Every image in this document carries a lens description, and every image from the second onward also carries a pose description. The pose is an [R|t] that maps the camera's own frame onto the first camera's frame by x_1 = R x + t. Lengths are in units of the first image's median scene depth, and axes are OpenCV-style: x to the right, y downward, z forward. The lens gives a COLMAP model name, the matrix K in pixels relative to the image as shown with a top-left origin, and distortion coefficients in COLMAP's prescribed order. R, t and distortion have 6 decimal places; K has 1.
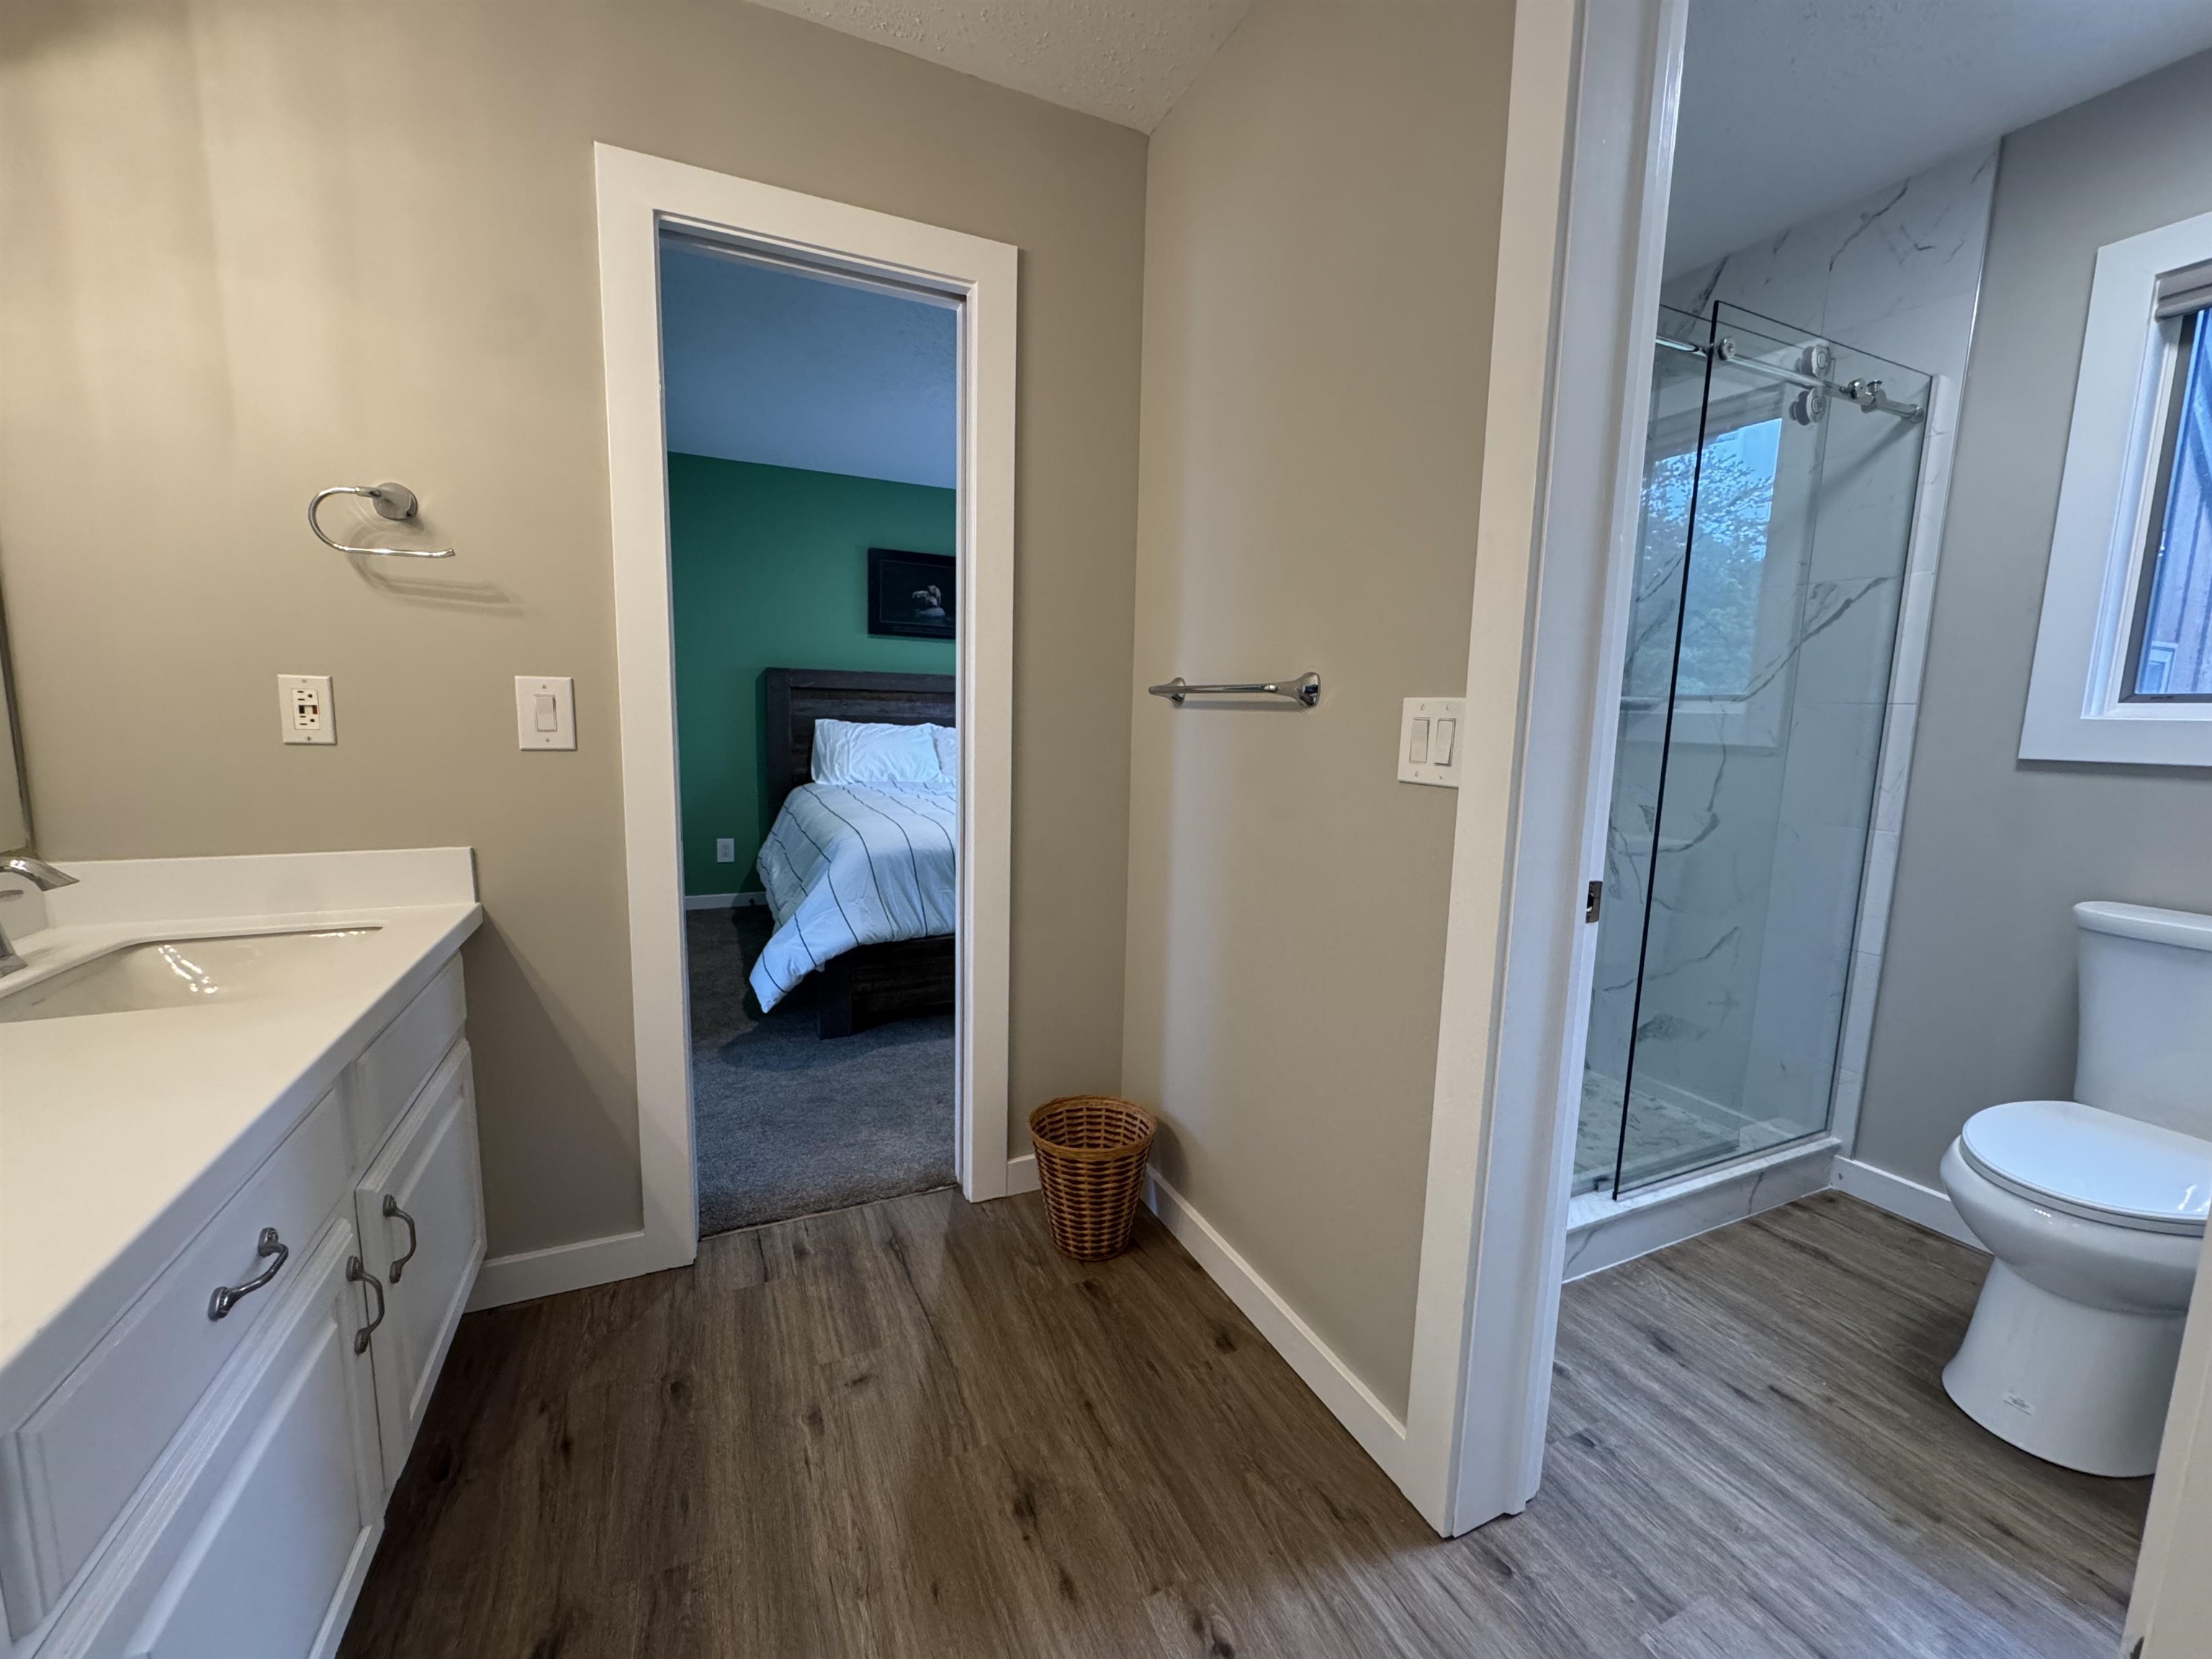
lens RADIAL K [[885.4, 0, 1106.0], [0, 885.4, 829.5], [0, 0, 1]] dist [-0.001802, -0.000429]
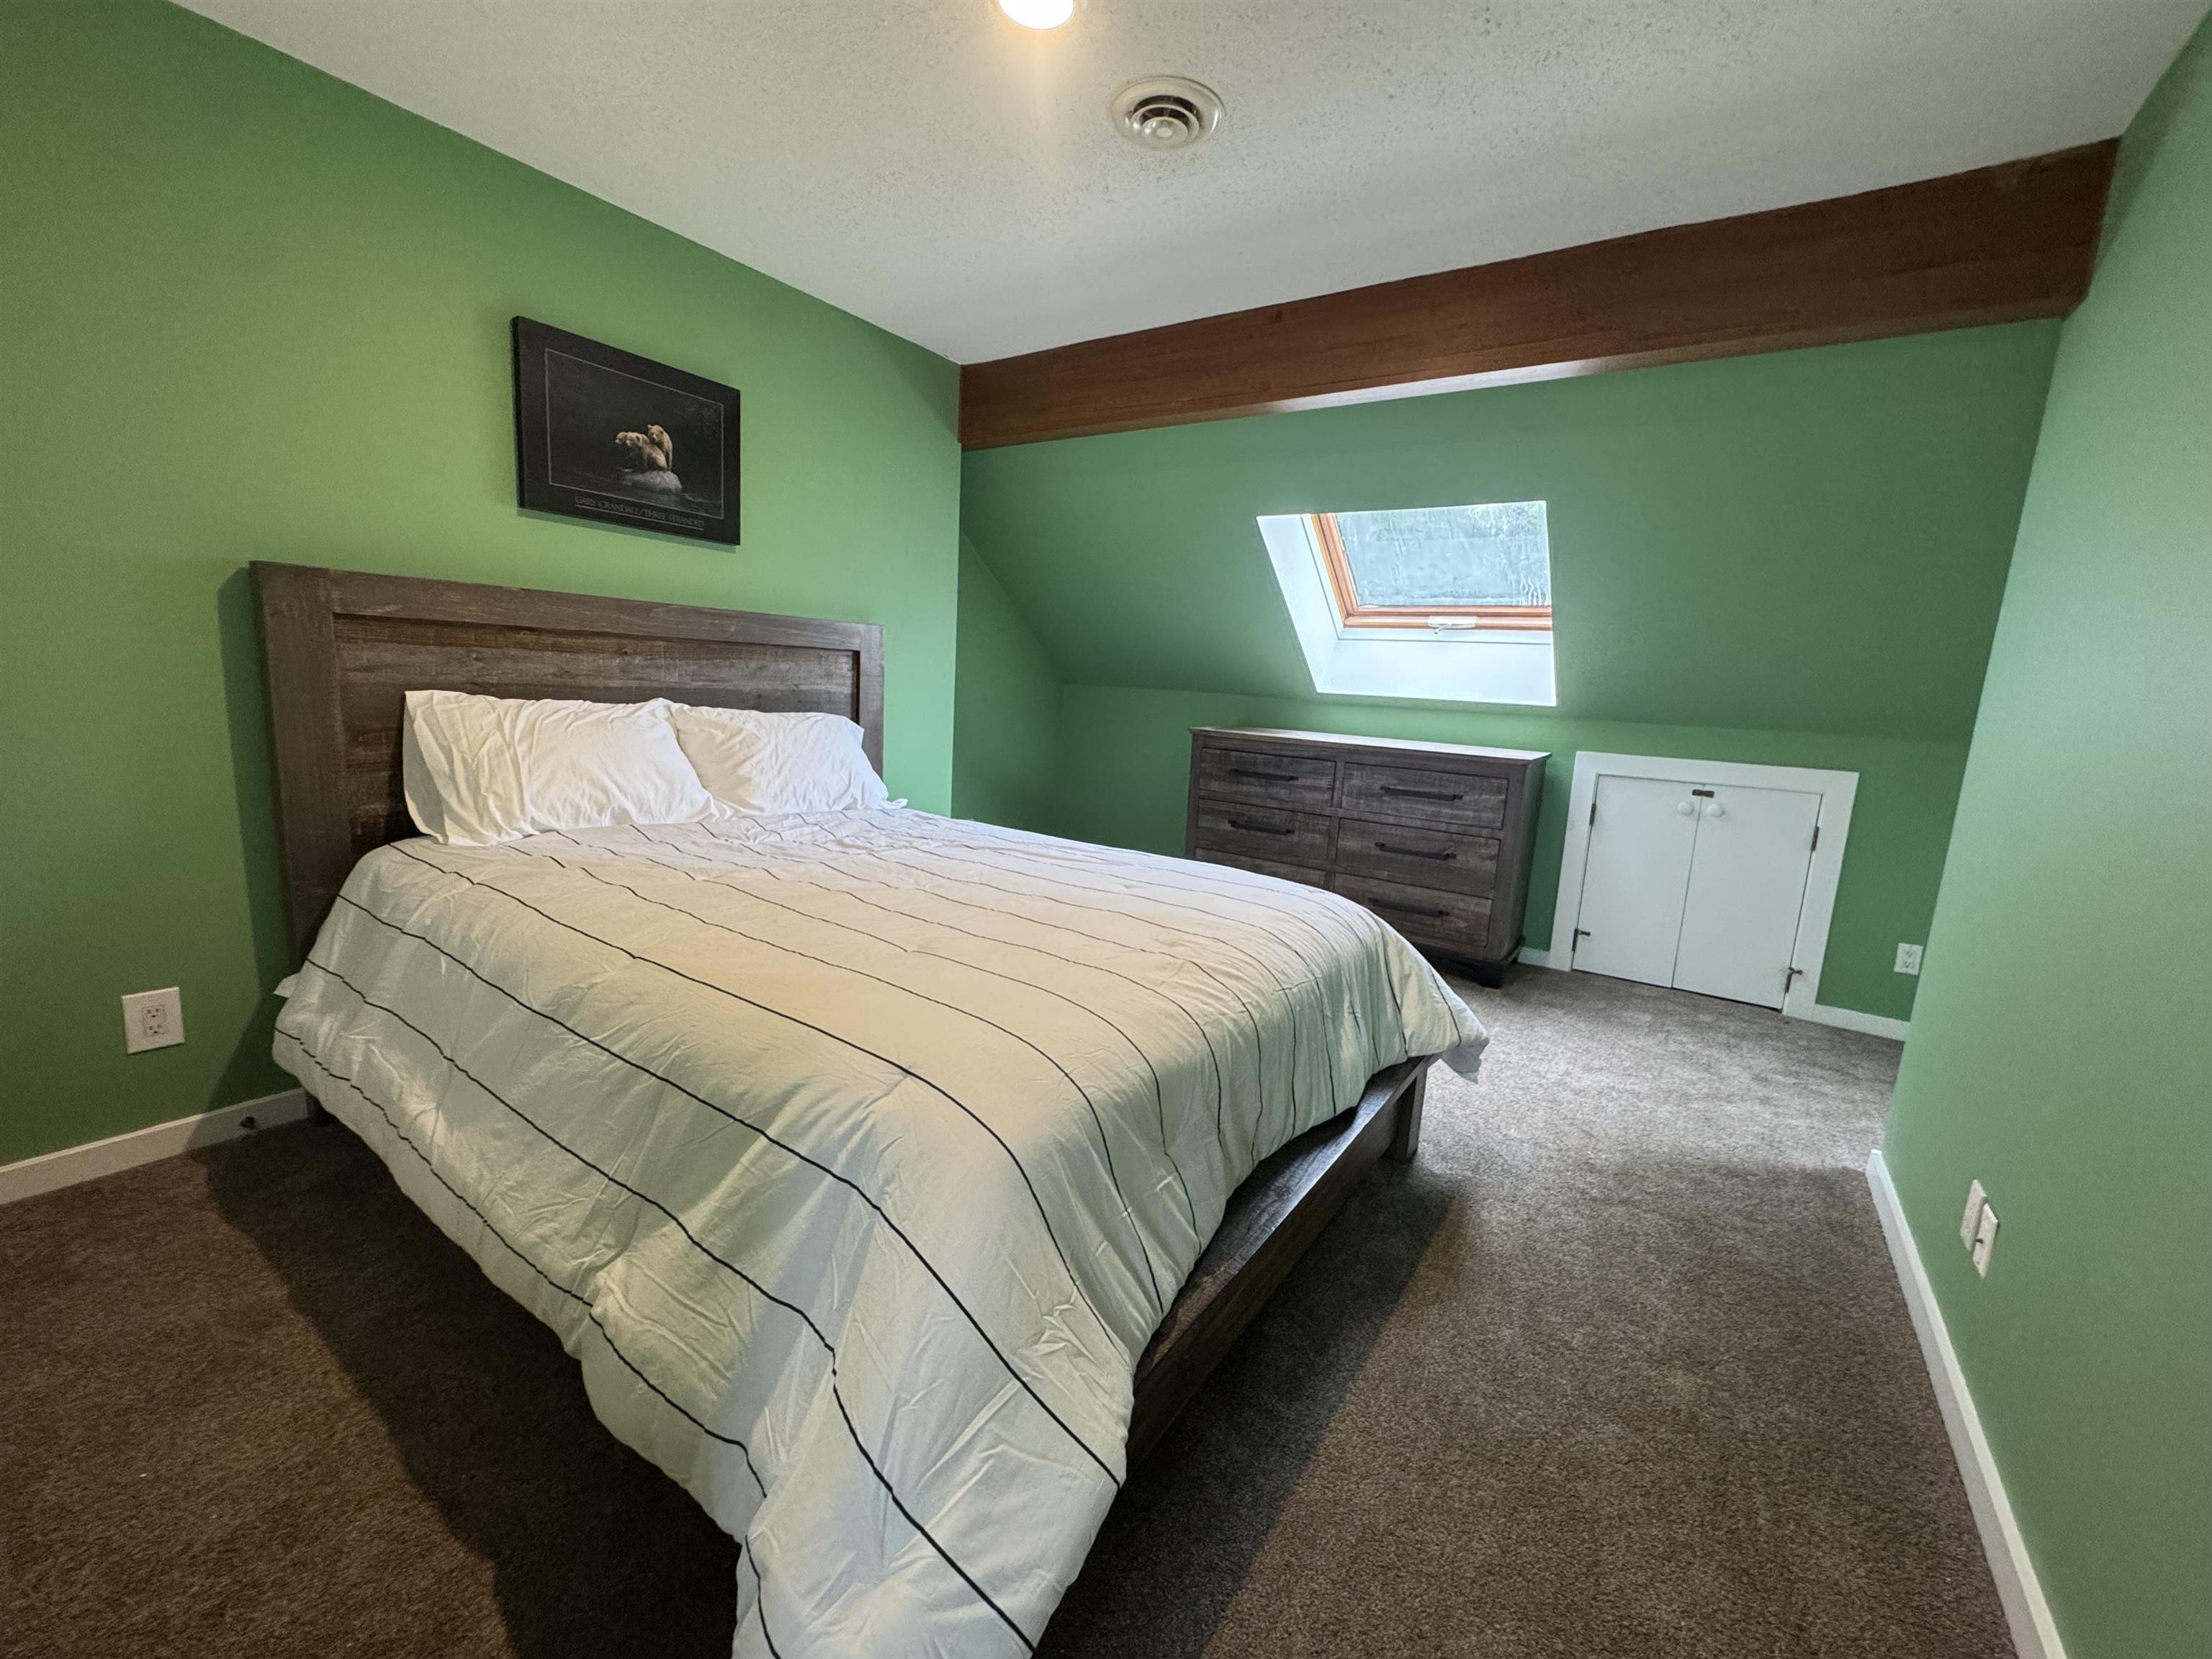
lens RADIAL K [[885.4, 0, 1106.0], [0, 885.4, 829.5], [0, 0, 1]] dist [-0.001802, -0.000429]
pose [[0.864425, -0.061593, 0.498974, -0.250012], [0.030903, 0.997100, 0.069544, -0.075329], [-0.501810, -0.044696, 0.863822, 0.440954]]
